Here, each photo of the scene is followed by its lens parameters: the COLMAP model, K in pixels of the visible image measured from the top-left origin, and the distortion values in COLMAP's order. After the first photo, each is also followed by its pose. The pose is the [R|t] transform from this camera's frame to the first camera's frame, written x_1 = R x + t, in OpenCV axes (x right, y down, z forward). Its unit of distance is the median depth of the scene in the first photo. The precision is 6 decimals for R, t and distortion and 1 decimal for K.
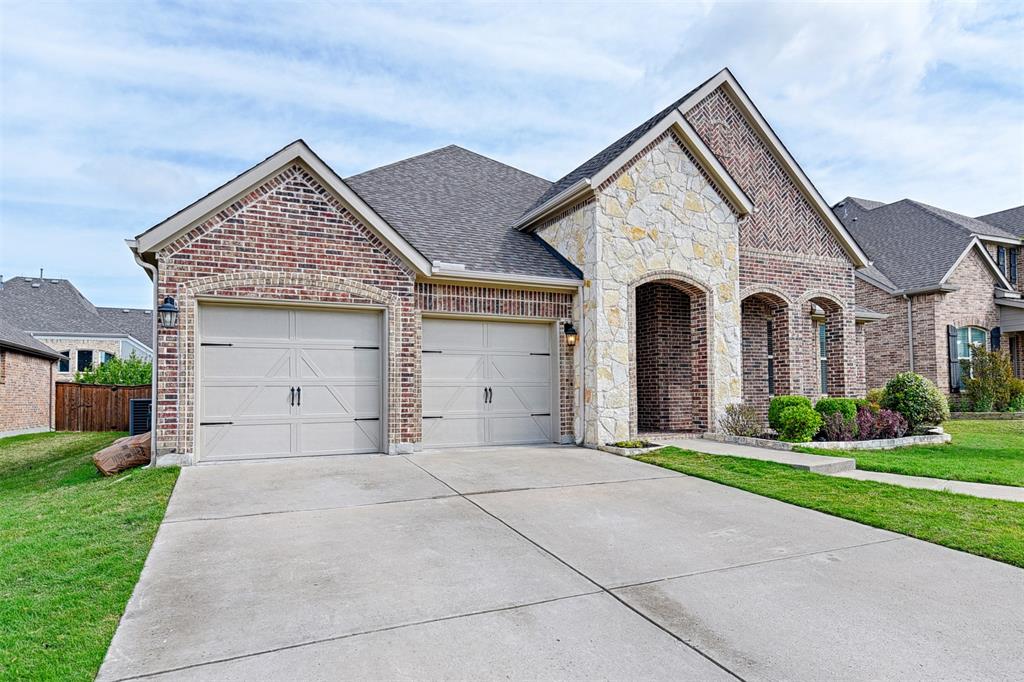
lens RADIAL K [[590.1, 0, 521.8], [0, 590.1, 382.4], [0, 0, 1]] dist [0.008778, -0.001928]
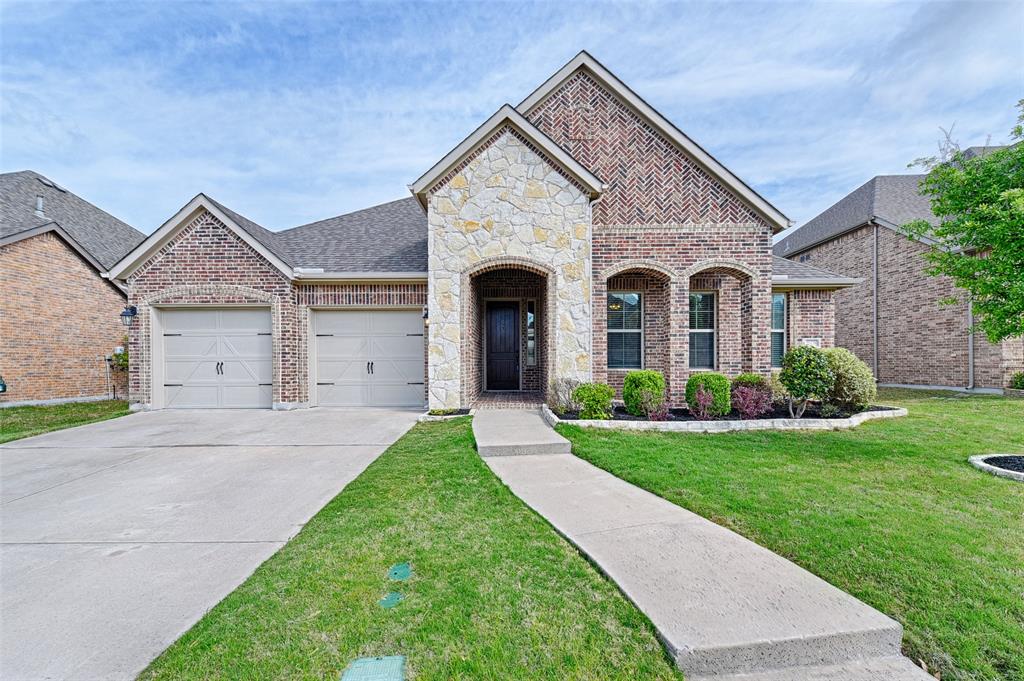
lens RADIAL K [[420.4, 0, 518.1], [0, 420.4, 369.5], [0, 0, 1]] dist [0.004135, 0.000061]
pose [[0.904128, 0.012557, -0.427078, 0.585197], [0.005249, 0.999166, 0.040490, -0.009438], [0.427230, -0.038850, 0.903308, 0.280403]]
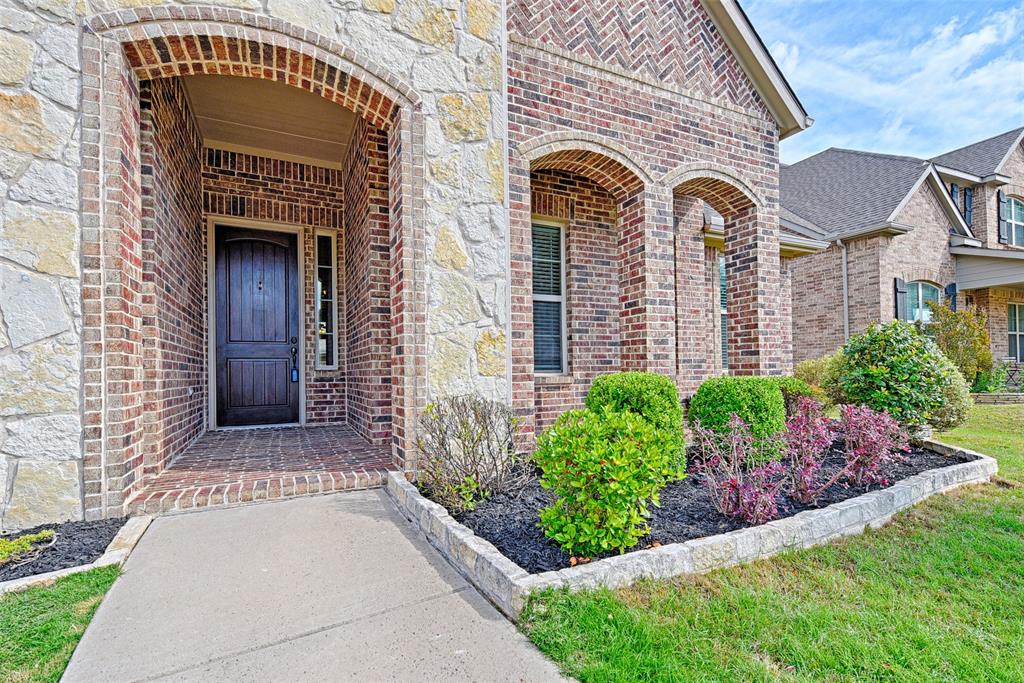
lens RADIAL K [[471.8, 0, 508.6], [0, 471.8, 369.3], [0, 0, 1]] dist [0.008157, 0.000039]
pose [[0.999957, -0.004540, 0.008043, 0.376124], [0.004390, 0.999819, 0.018512, 0.013600], [-0.008125, -0.018476, 0.999796, 0.683872]]
